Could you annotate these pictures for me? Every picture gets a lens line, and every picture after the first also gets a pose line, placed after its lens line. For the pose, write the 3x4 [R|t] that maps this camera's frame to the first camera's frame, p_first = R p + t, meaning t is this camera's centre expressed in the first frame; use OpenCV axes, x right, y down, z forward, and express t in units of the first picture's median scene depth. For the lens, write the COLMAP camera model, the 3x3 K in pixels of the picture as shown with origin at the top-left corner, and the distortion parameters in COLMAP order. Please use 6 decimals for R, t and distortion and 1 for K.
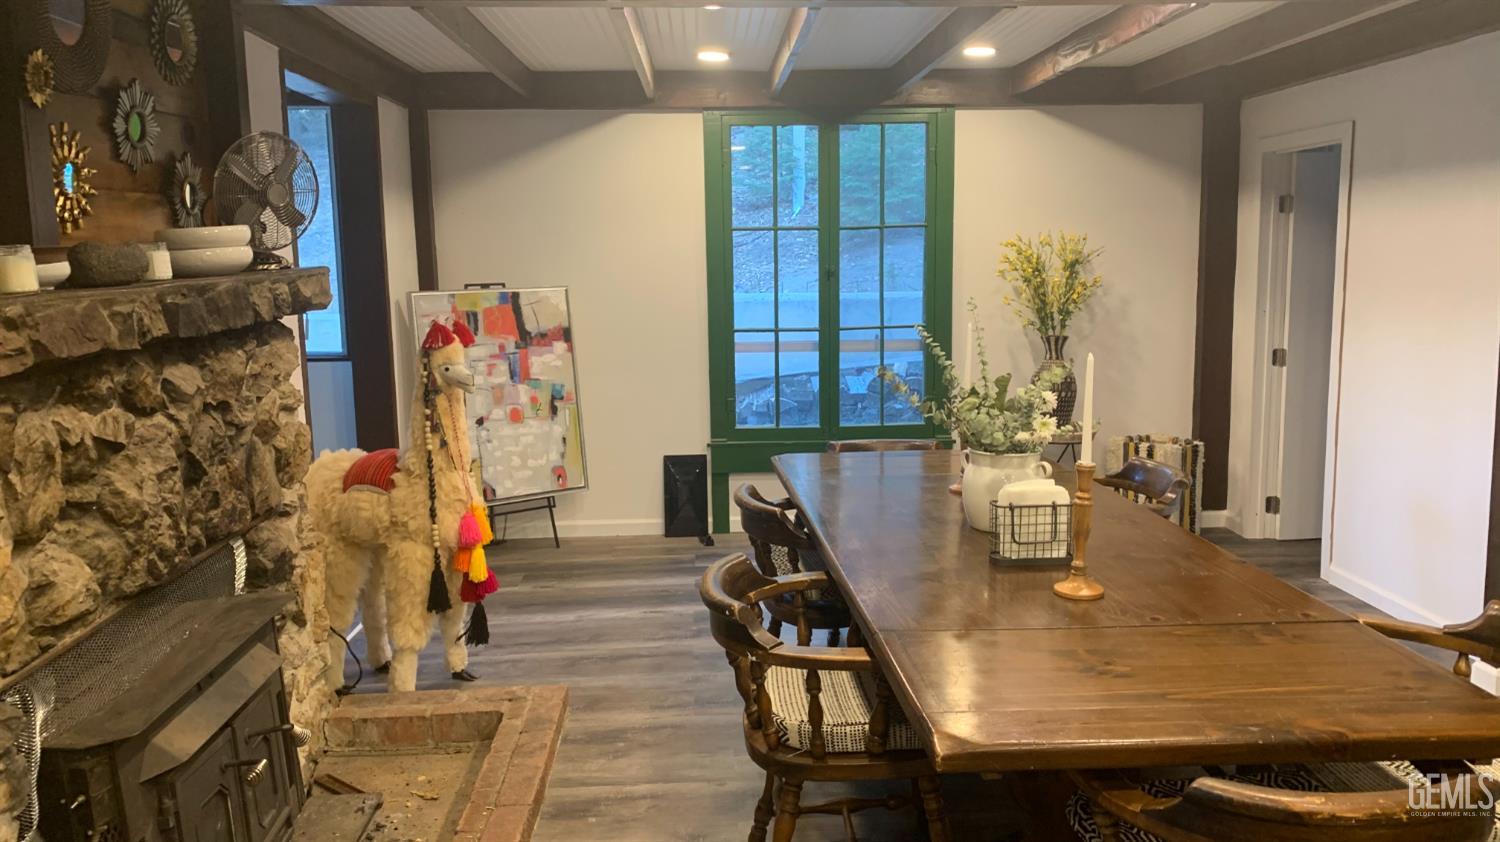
lens RADIAL K [[1146.9, 0, 748.9], [0, 1146.9, 424.9], [0, 0, 1]] dist [0.047209, -0.046245]
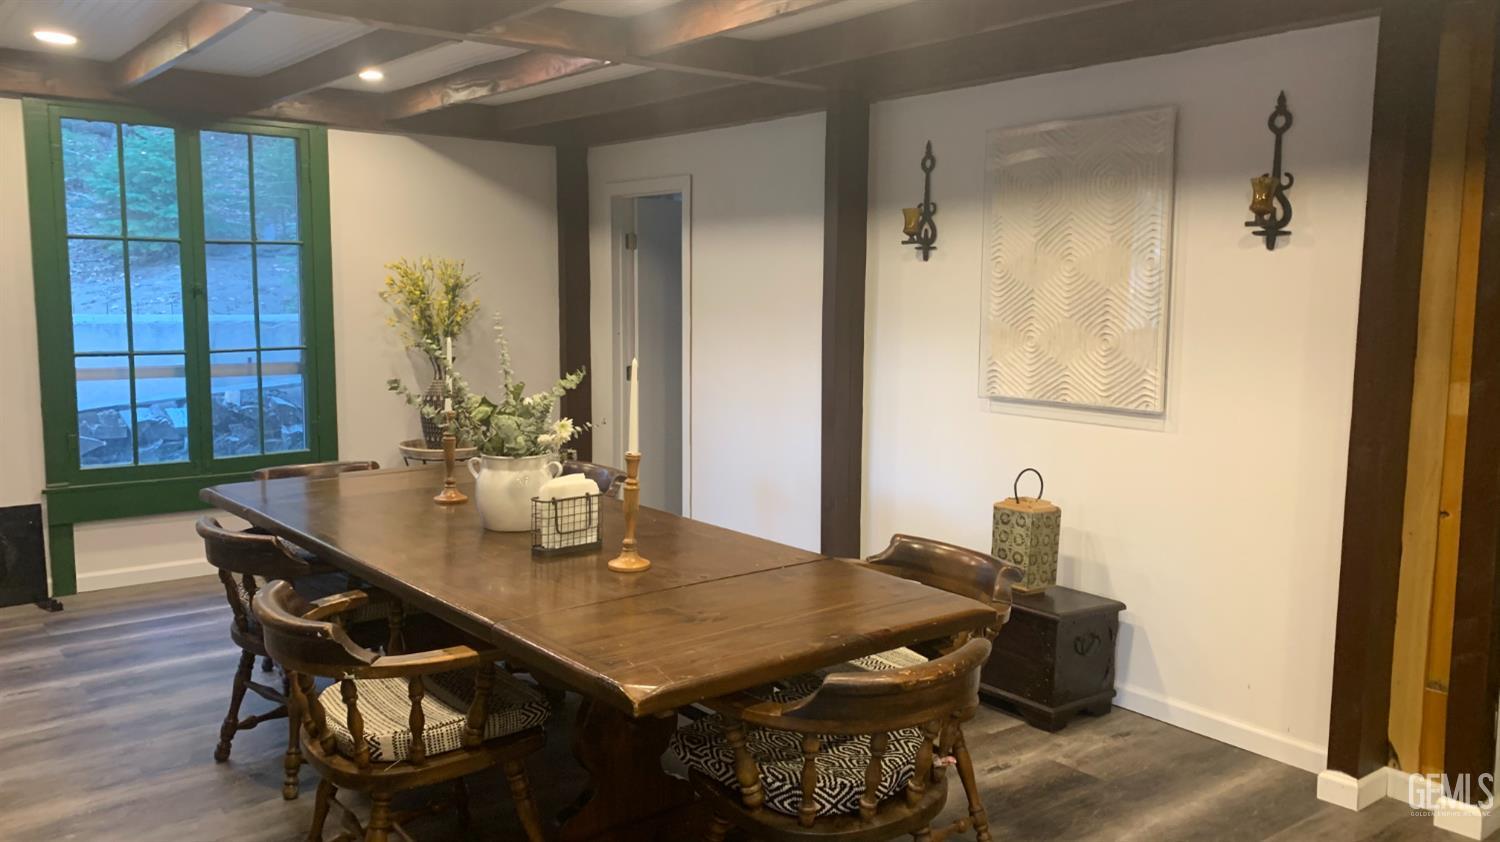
lens RADIAL K [[1146.9, 0, 761.3], [0, 1146.9, 425.6], [0, 0, 1]] dist [0.047209, -0.046245]
pose [[0.802223, -0.049847, 0.594940, -0.146958], [0.065791, 0.997820, -0.005112, 0.010365], [-0.593388, 0.043243, 0.803754, 0.001107]]
